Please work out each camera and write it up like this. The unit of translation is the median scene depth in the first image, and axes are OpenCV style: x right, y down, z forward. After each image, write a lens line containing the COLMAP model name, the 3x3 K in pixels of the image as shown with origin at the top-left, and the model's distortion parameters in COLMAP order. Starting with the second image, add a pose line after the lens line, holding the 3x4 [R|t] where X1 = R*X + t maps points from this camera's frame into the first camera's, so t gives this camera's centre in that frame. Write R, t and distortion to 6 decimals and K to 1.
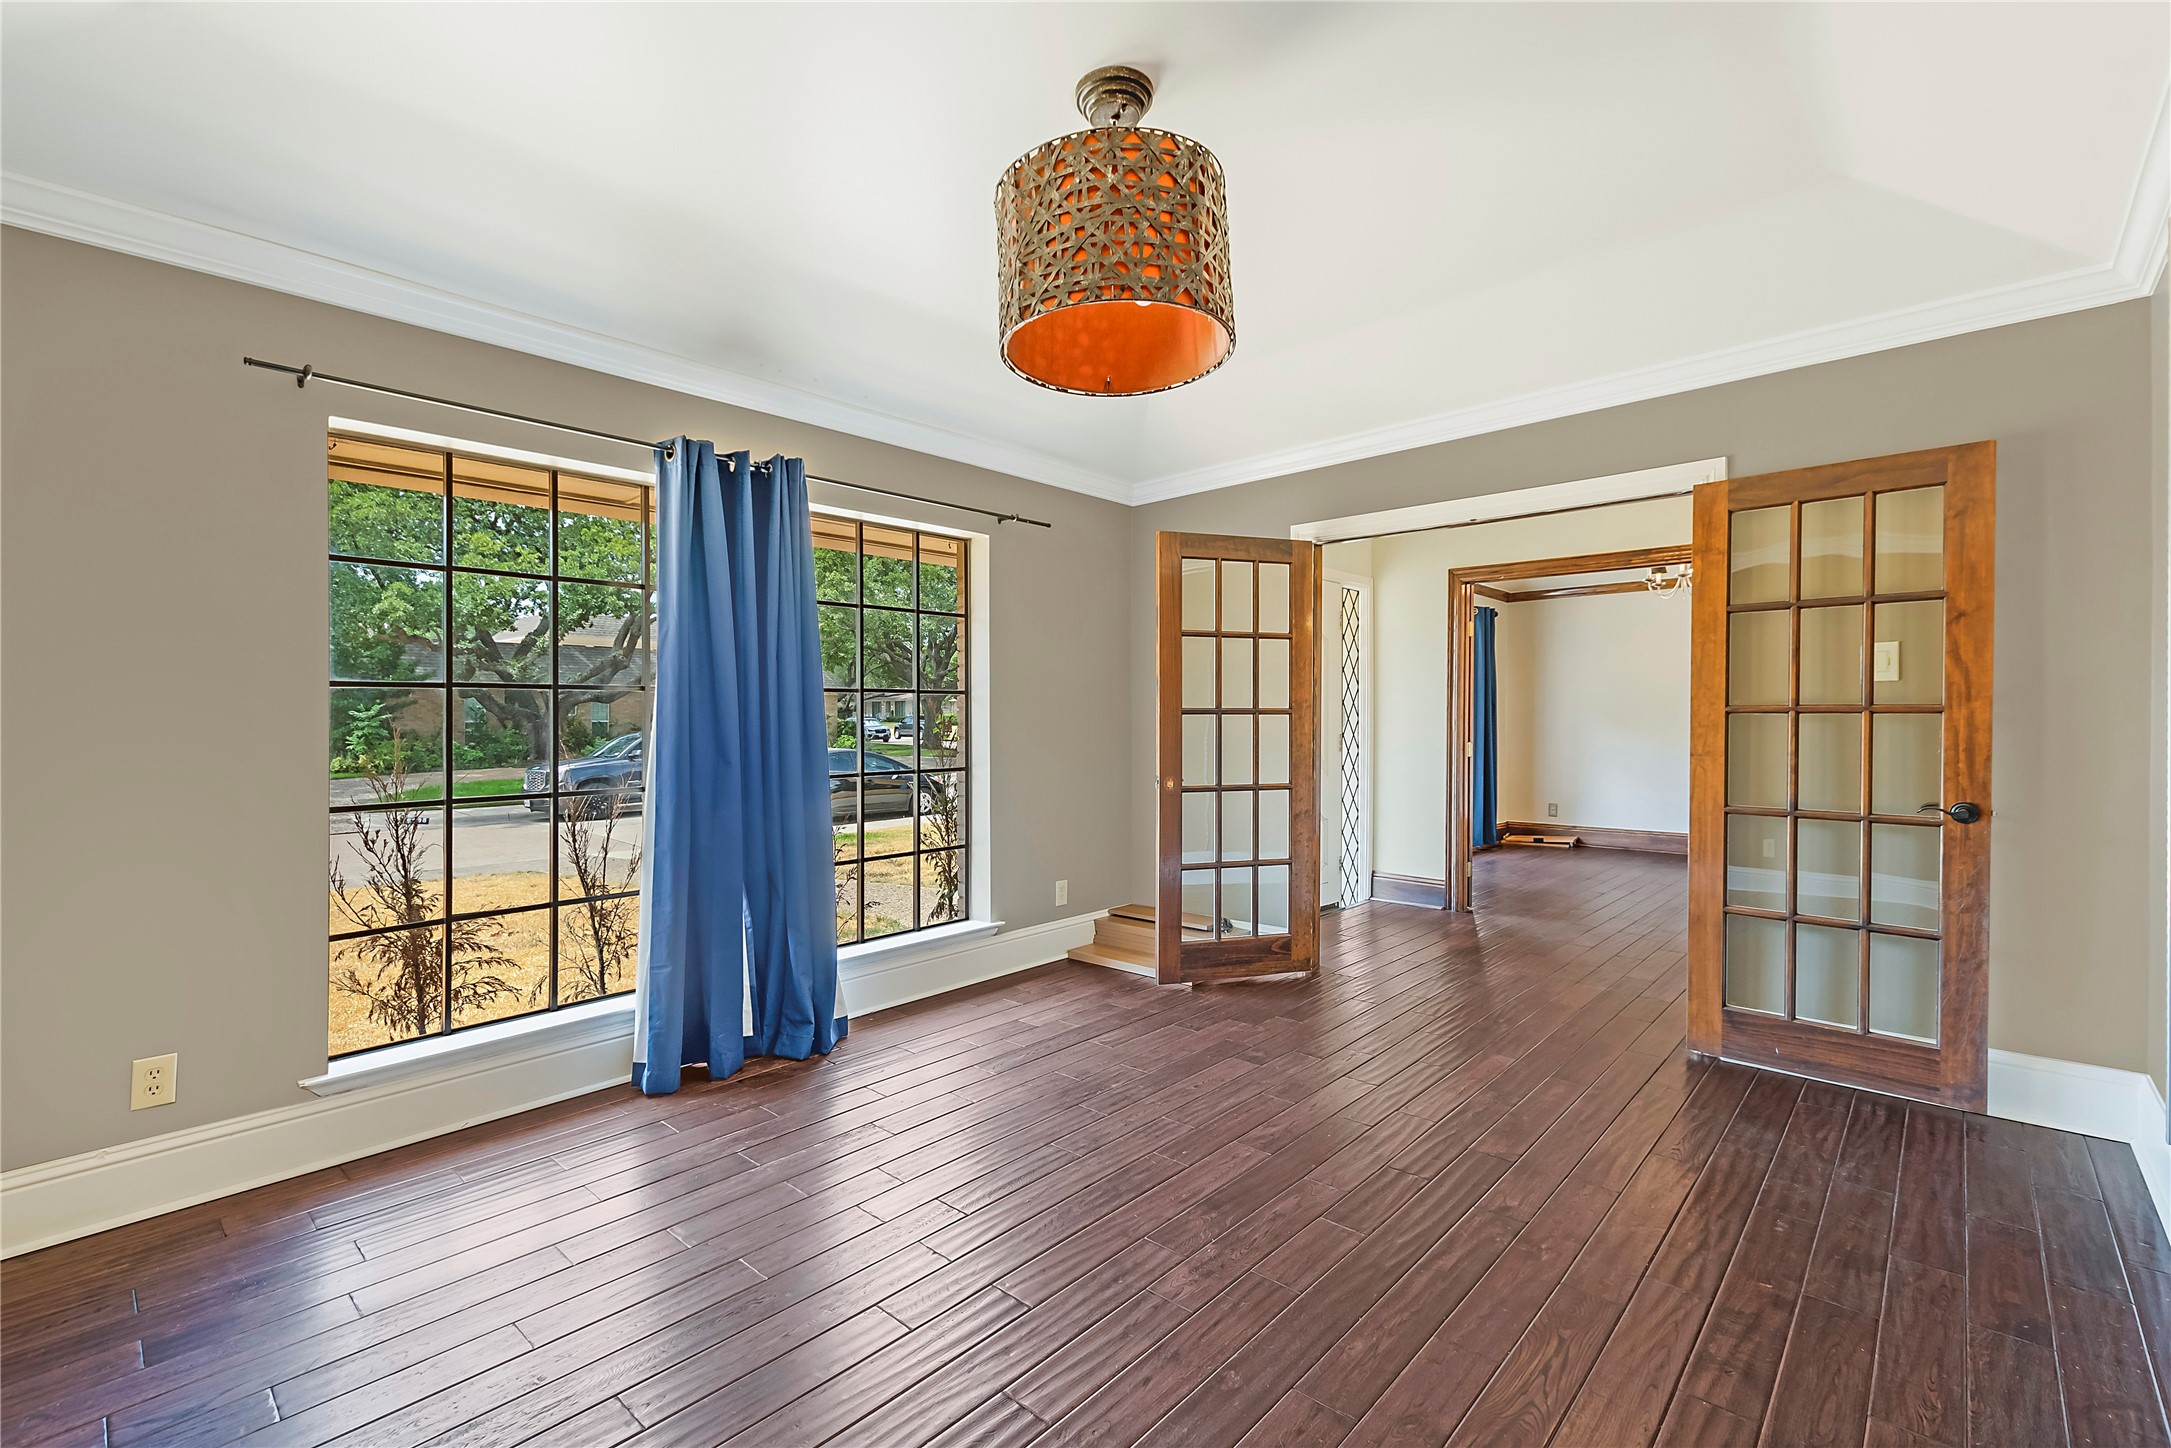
lens RADIAL K [[942.3, 0, 1086.2], [0, 942.3, 732.3], [0, 0, 1]] dist [0.000247, -0.000041]
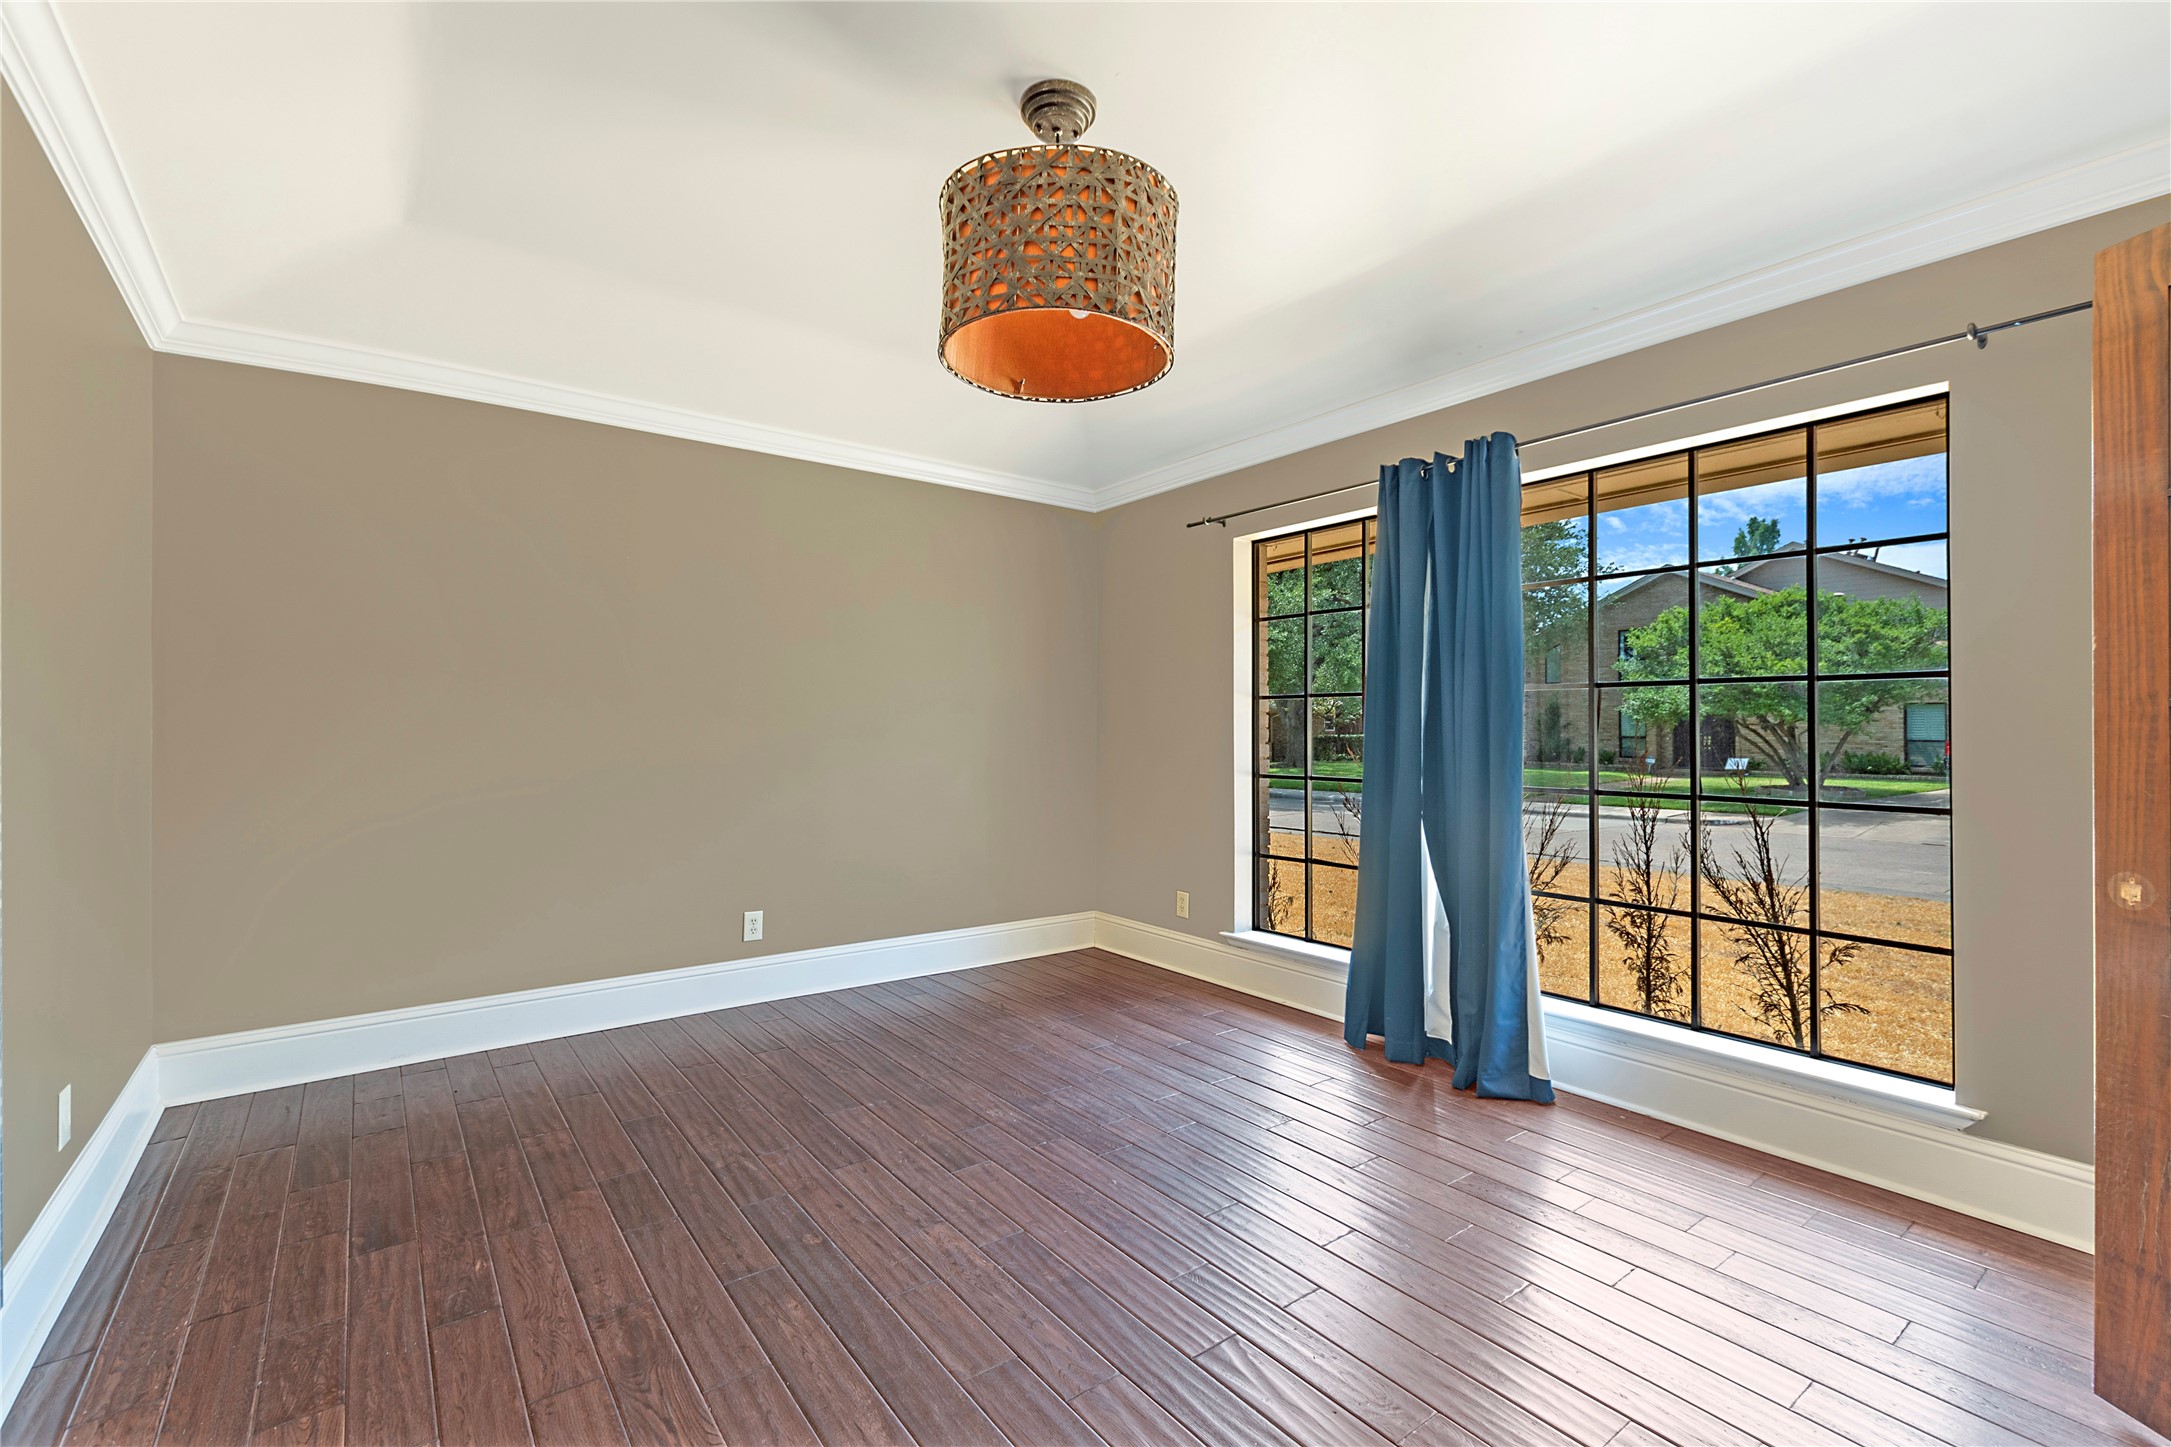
lens RADIAL K [[941.1, 0, 1084.7], [0, 941.1, 724.4], [0, 0, 1]] dist [0.001679, -0.000115]
pose [[-0.173628, 0.013660, -0.984716, 0.676980], [-0.010767, 0.999818, 0.015768, -0.023504], [0.984752, 0.013340, -0.173450, 0.791295]]
